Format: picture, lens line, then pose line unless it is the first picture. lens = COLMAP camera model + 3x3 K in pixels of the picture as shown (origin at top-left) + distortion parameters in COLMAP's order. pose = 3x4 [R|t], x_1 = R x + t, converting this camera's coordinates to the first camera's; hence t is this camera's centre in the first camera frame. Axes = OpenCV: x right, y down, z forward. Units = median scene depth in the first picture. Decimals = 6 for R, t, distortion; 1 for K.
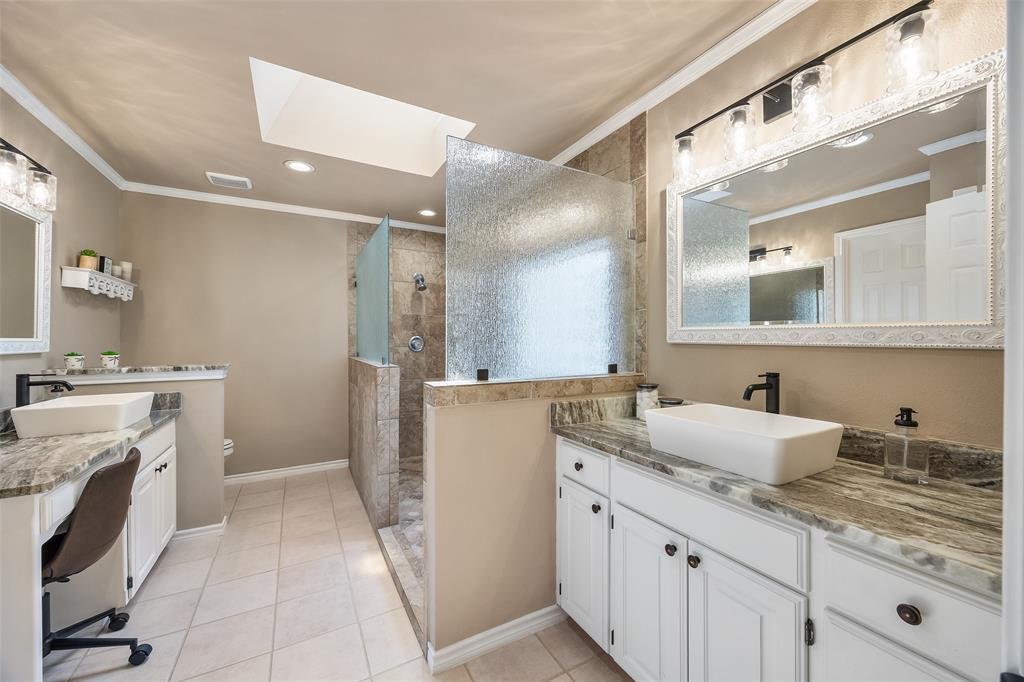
lens RADIAL K [[400.2, 0, 517.8], [0, 400.2, 340.2], [0, 0, 1]] dist [-0.001220, 0.000423]
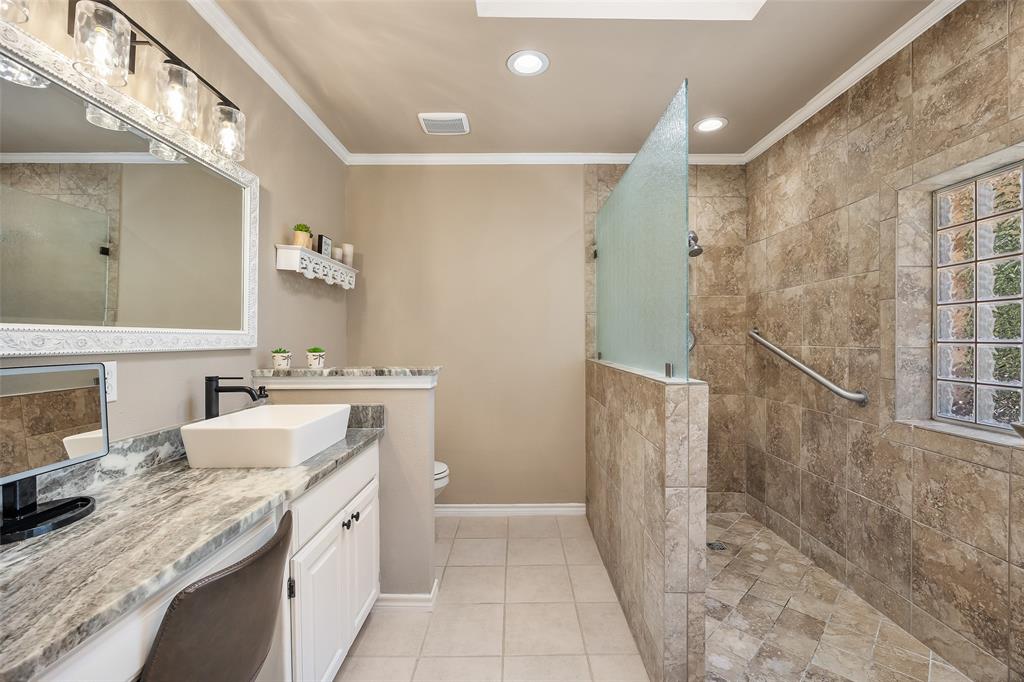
lens RADIAL K [[432.6, 0, 513.5], [0, 432.6, 341.8], [0, 0, 1]] dist [-0.012454, 0.001208]
pose [[0.873235, 0.002298, -0.487293, -0.247096], [0.001162, 0.999976, 0.006796, 0.010236], [0.487297, -0.006501, 0.873212, 0.414722]]
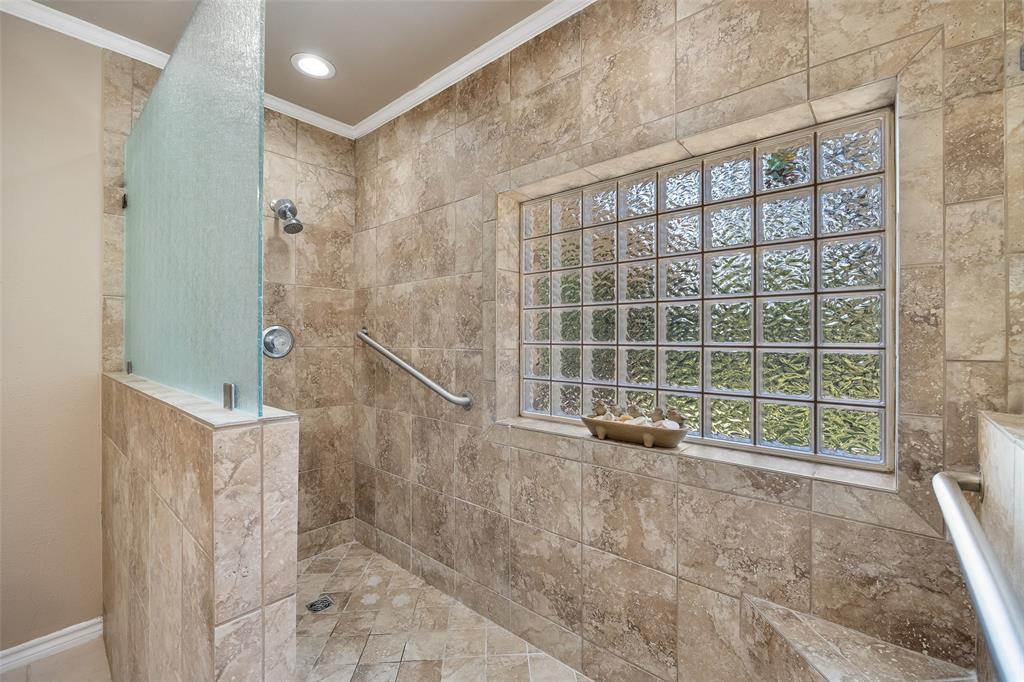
lens RADIAL K [[432.6, 0, 514.5], [0, 432.6, 337.0], [0, 0, 1]] dist [-0.012454, 0.001208]
pose [[0.940775, 0.003754, 0.339010, -0.255283], [-0.001862, 0.999981, -0.005907, 0.009318], [-0.339025, 0.004925, 0.940764, 0.650516]]
